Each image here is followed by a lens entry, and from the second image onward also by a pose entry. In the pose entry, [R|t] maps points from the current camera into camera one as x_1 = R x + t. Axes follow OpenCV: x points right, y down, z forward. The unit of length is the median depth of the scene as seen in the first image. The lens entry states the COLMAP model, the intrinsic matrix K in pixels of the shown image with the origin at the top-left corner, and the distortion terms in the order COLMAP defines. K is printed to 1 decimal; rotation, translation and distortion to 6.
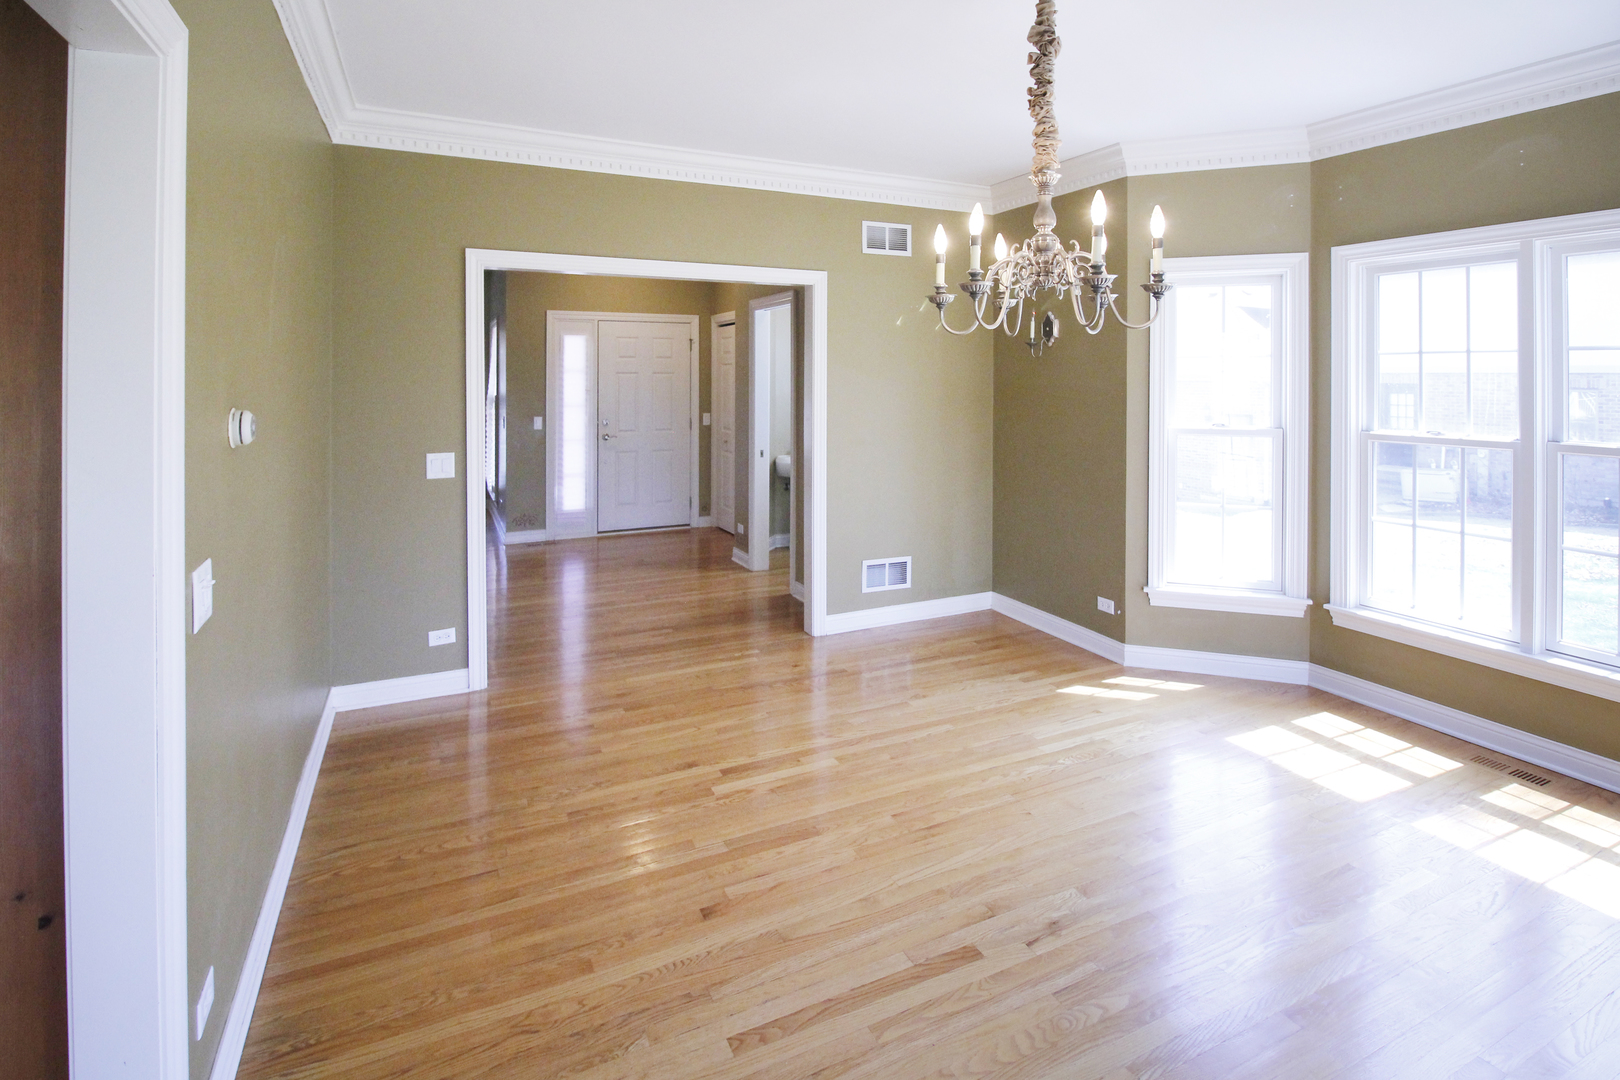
lens RADIAL K [[761.4, 0, 778.7], [0, 761.4, 535.5], [0, 0, 1]] dist [0.000444, -0.000131]
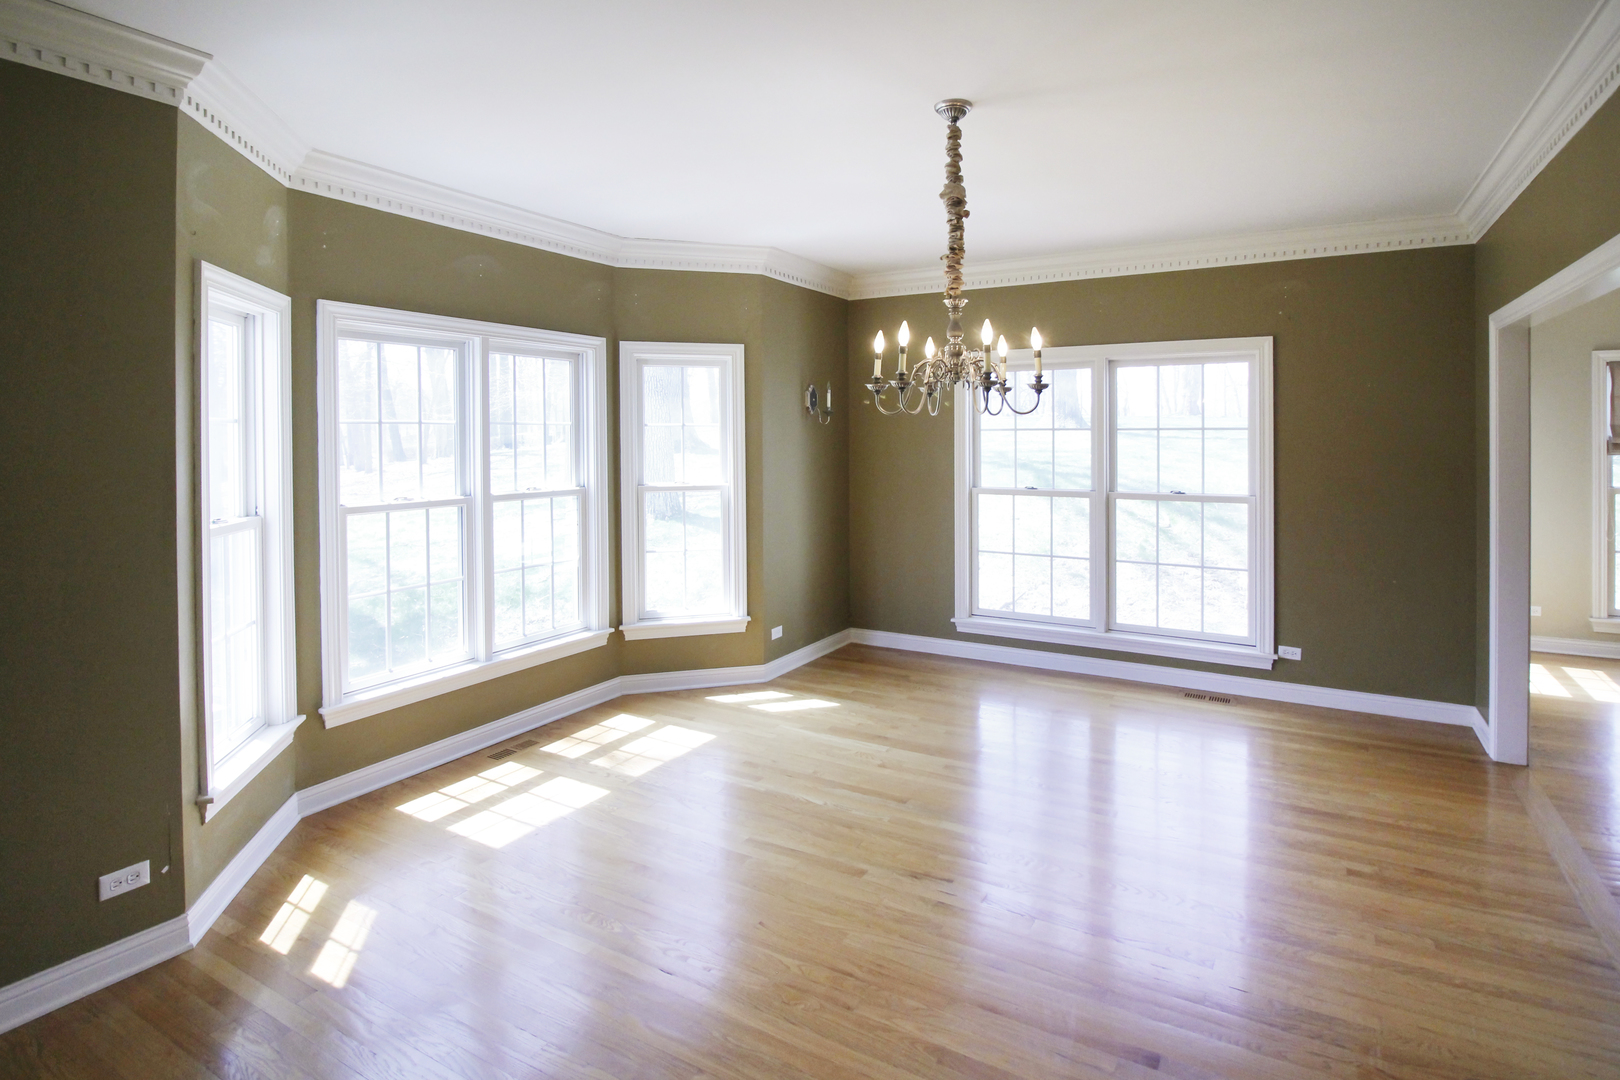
lens RADIAL K [[892.4, 0, 810.0], [0, 892.4, 540.0], [0, 0, 1]] dist [0.000932, -0.000117]
pose [[-0.597049, -0.091250, 0.796998, -0.528236], [0.174797, 0.954840, 0.240265, -0.321585], [-0.782930, 0.282763, -0.554136, 1.464201]]
